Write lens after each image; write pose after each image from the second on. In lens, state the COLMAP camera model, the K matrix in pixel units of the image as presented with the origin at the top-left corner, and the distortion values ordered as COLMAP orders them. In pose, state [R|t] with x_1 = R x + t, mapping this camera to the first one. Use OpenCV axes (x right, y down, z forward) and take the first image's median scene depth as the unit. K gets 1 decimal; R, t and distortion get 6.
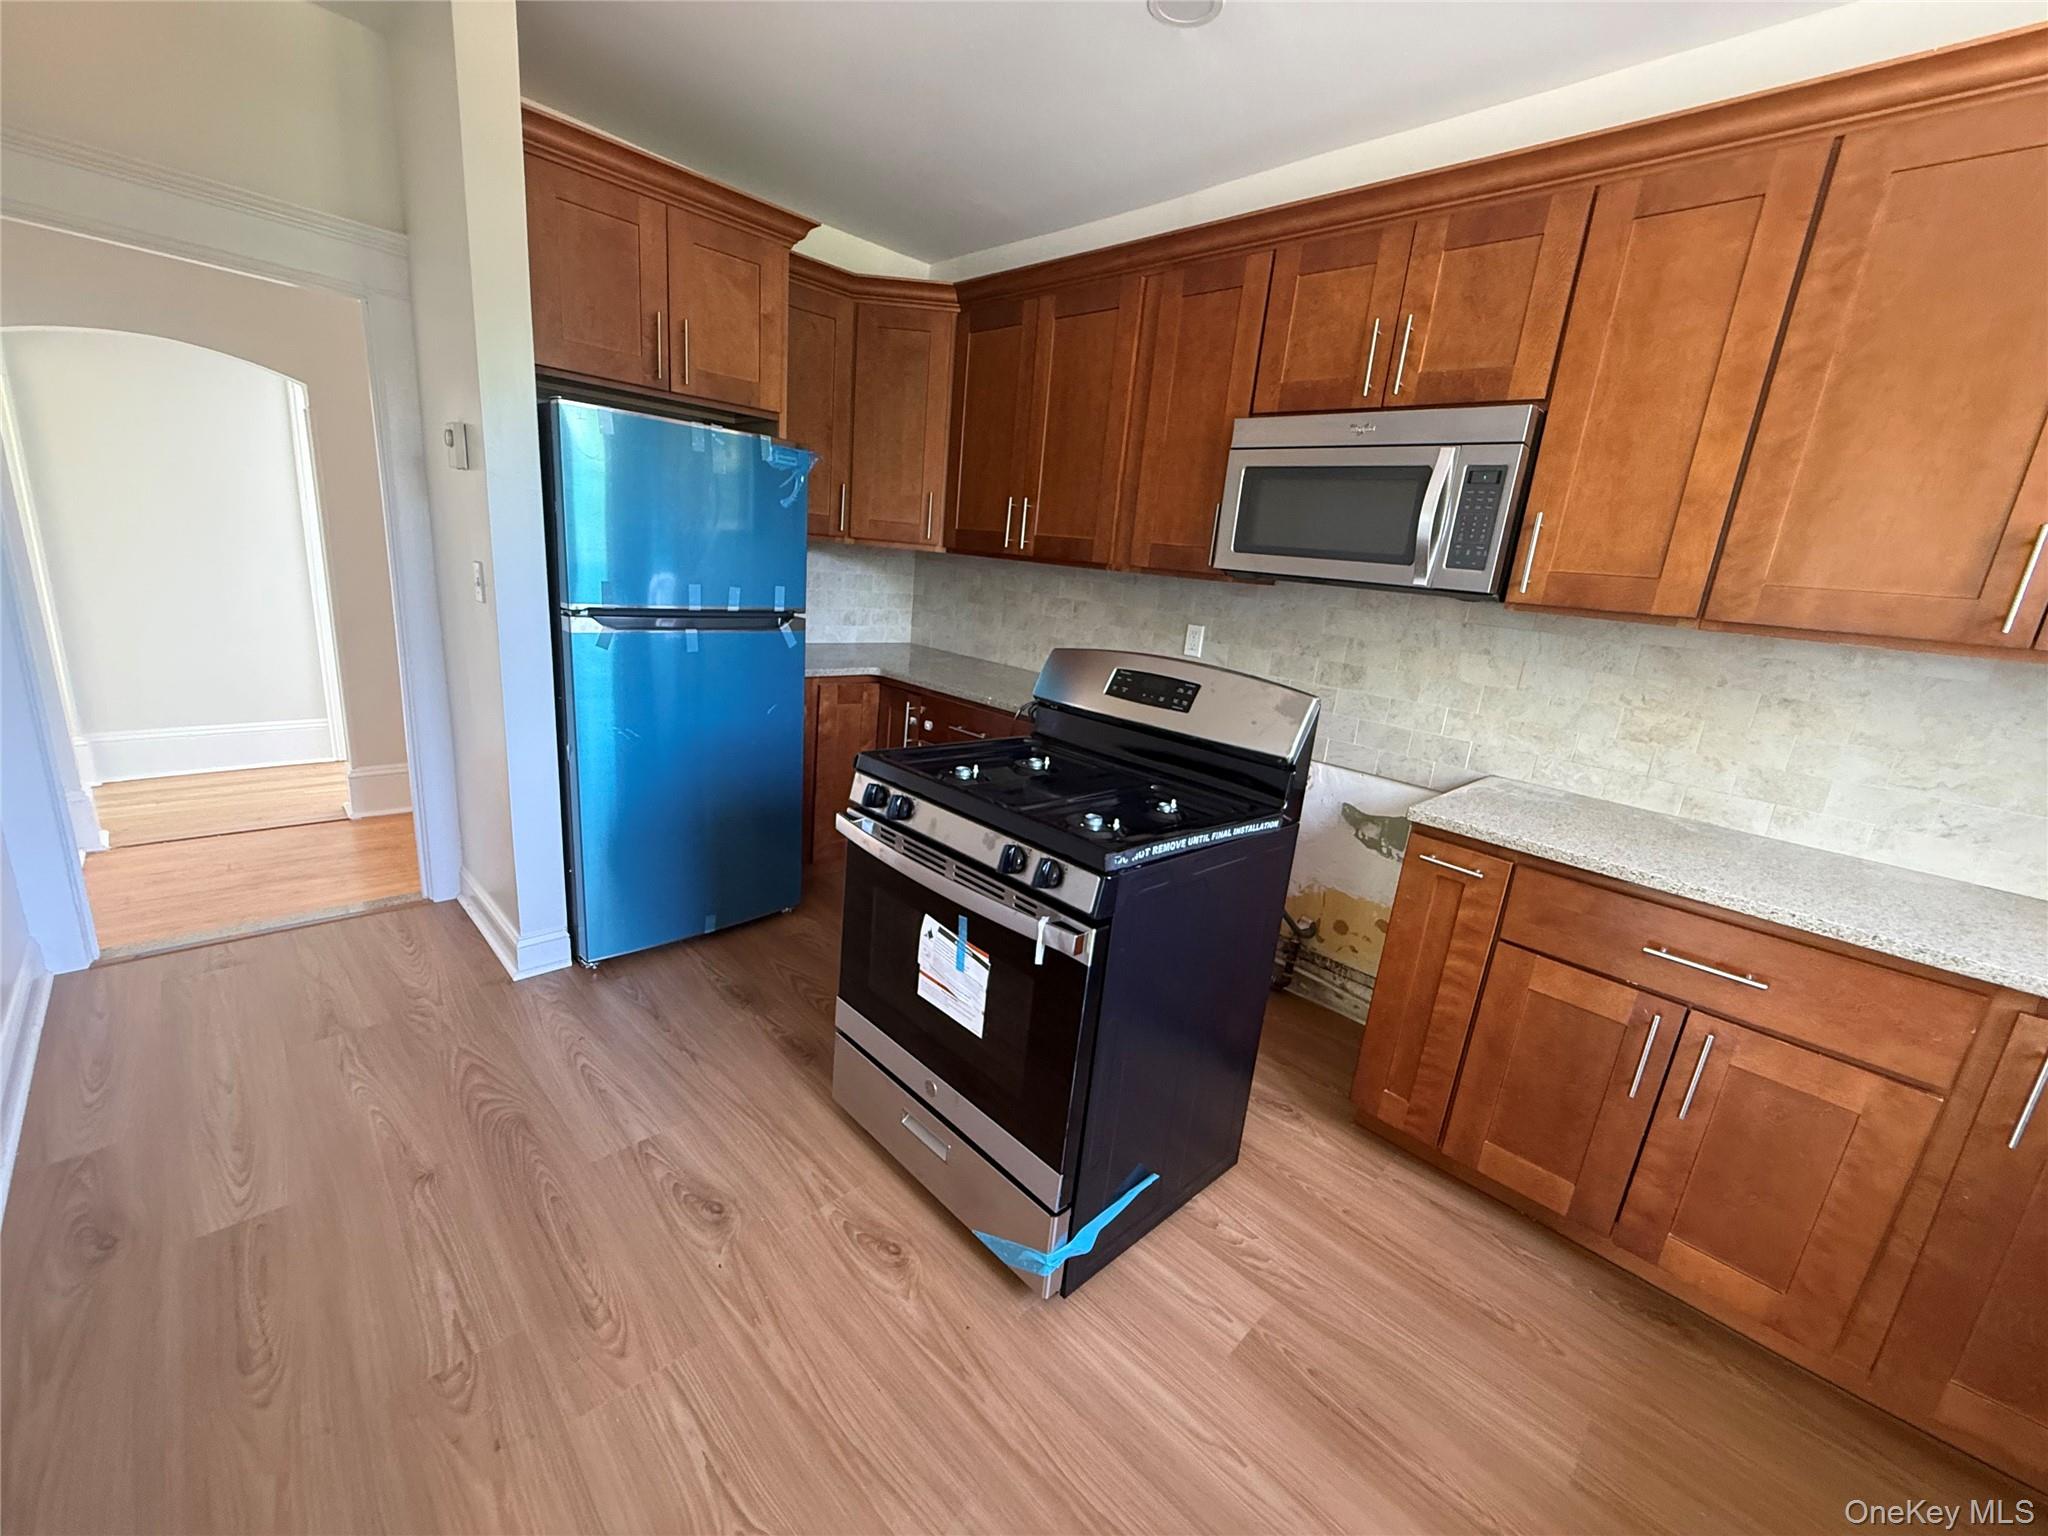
lens RADIAL K [[826.3, 0, 1023.1], [0, 826.3, 770.0], [0, 0, 1]] dist [-0.000439, 0.000093]
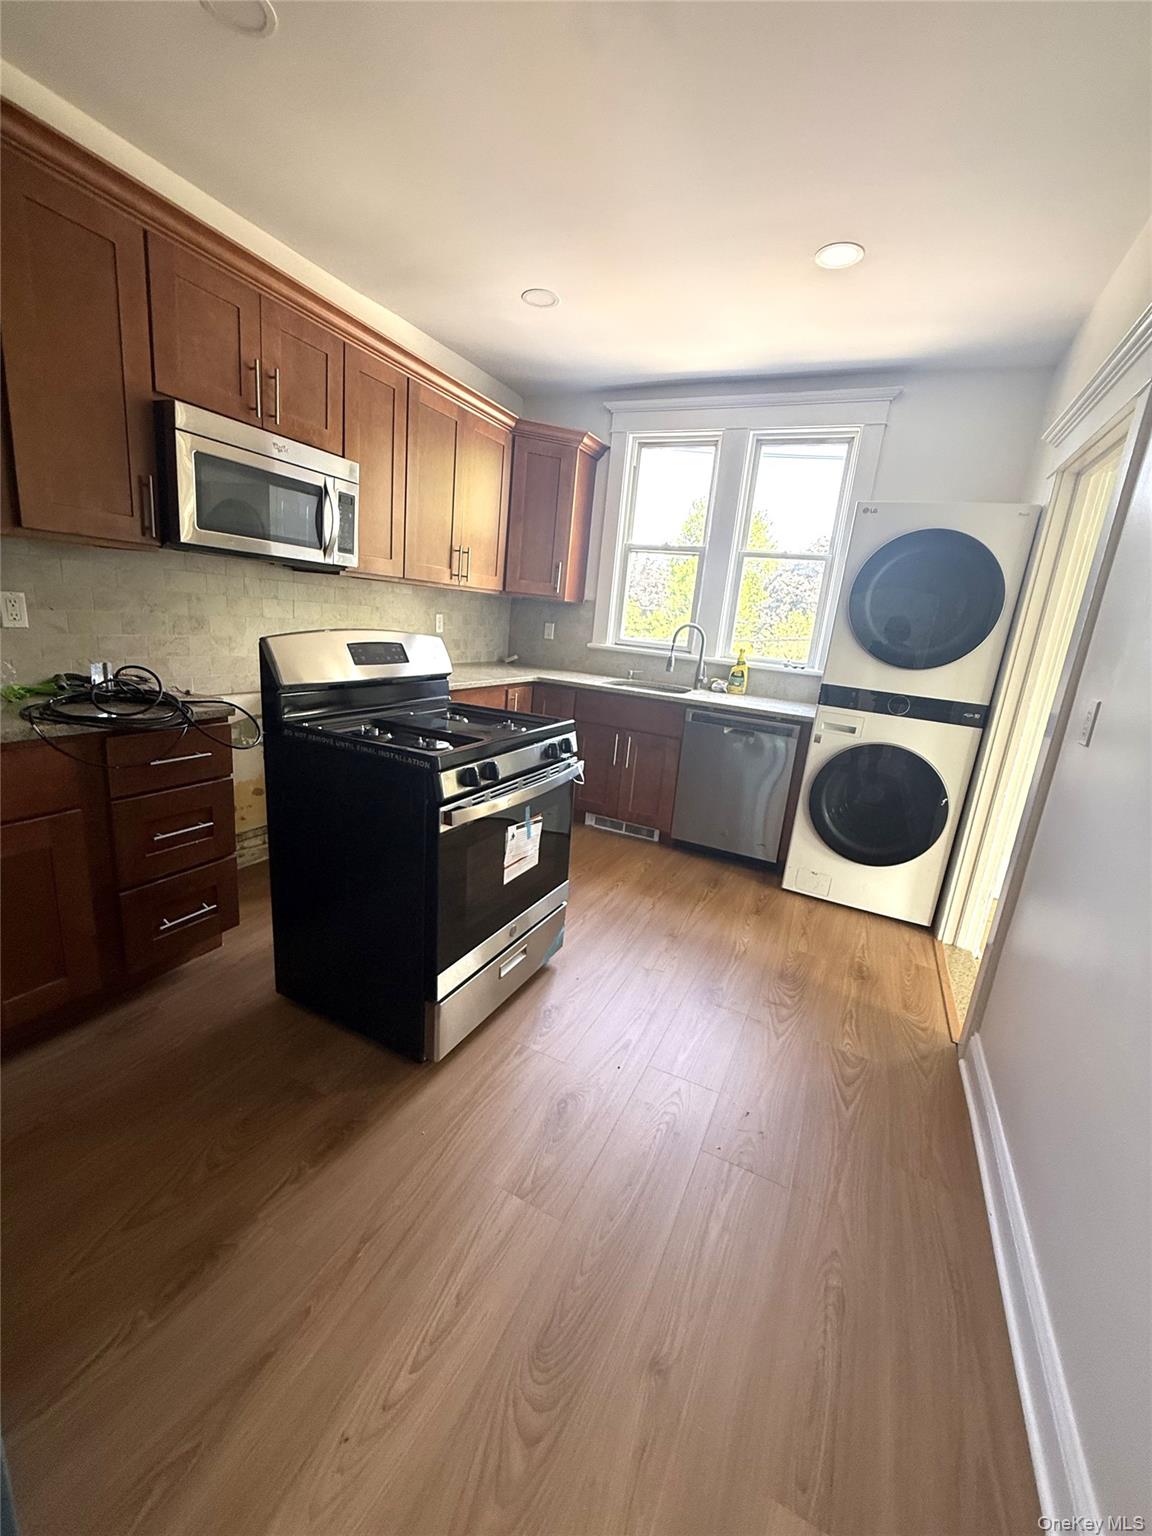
lens RADIAL K [[619.7, 0, 576.2], [0, 619.7, 767.0], [0, 0, 1]] dist [-0.000439, 0.000093]
pose [[-0.324817, -0.345555, 0.880390, -0.801796], [0.116412, 0.909178, 0.399804, -0.256928], [-0.938585, 0.232351, -0.255090, 0.842446]]
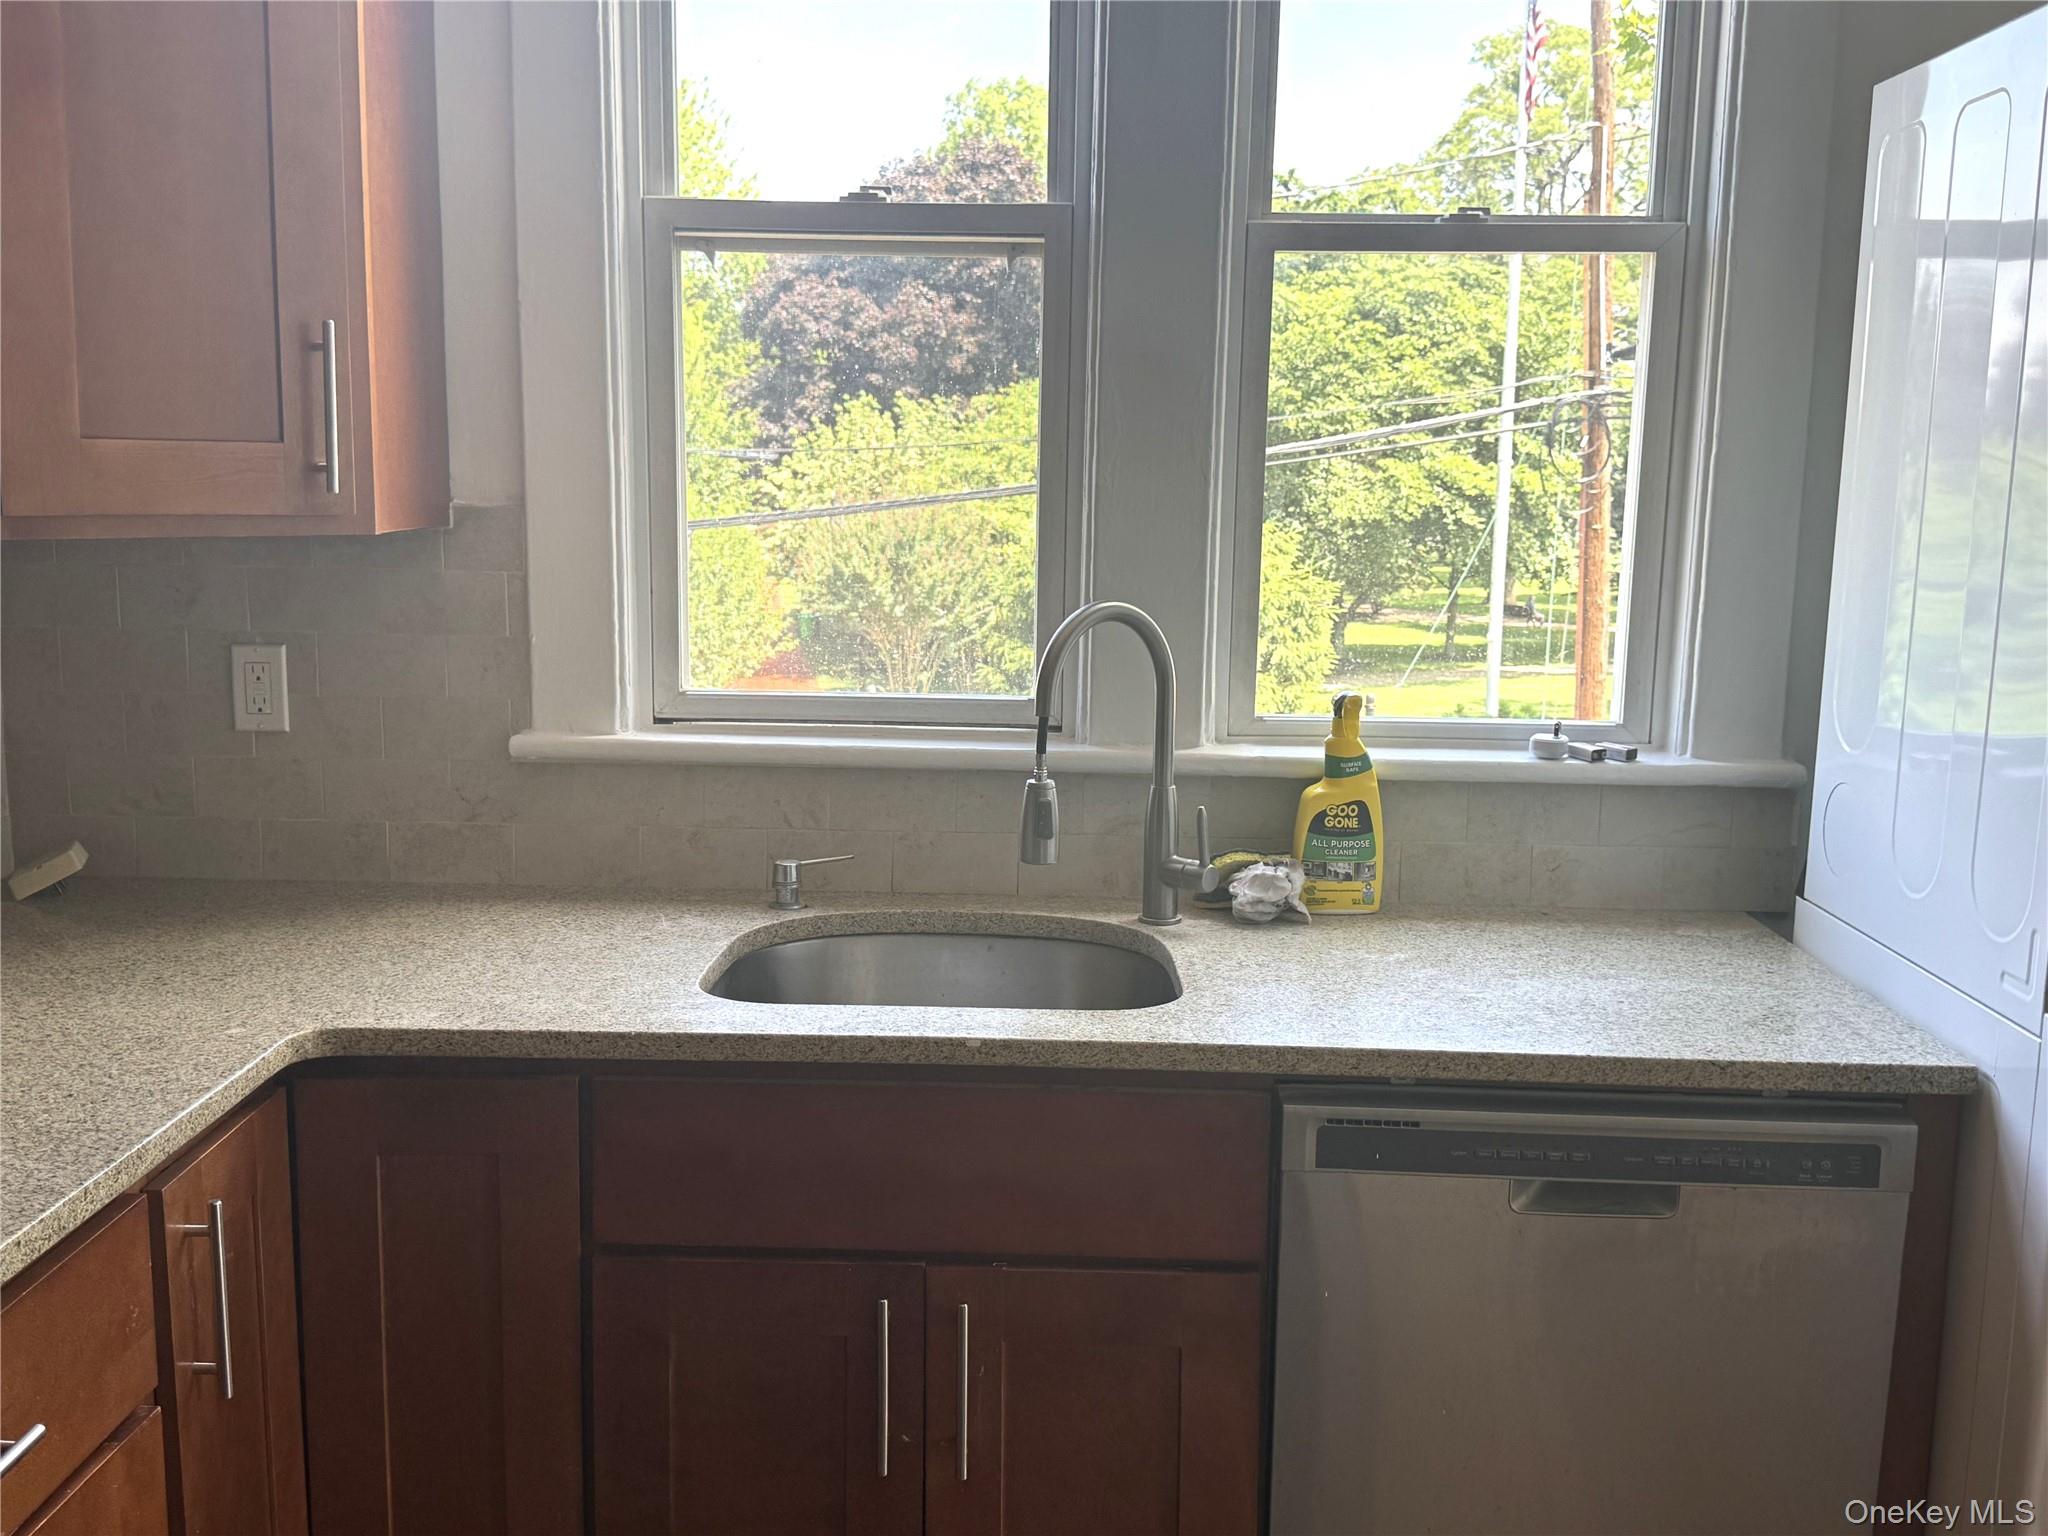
lens RADIAL K [[2096.2, 0, 1025.2], [0, 2096.2, 768.5], [0, 0, 1]] dist [0.029601, 0.000000]
pose [[-0.692318, -0.206957, 0.691278, -0.434142], [0.097817, 0.922230, 0.374065, -0.245438], [-0.714932, 0.326591, -0.618232, 0.805086]]
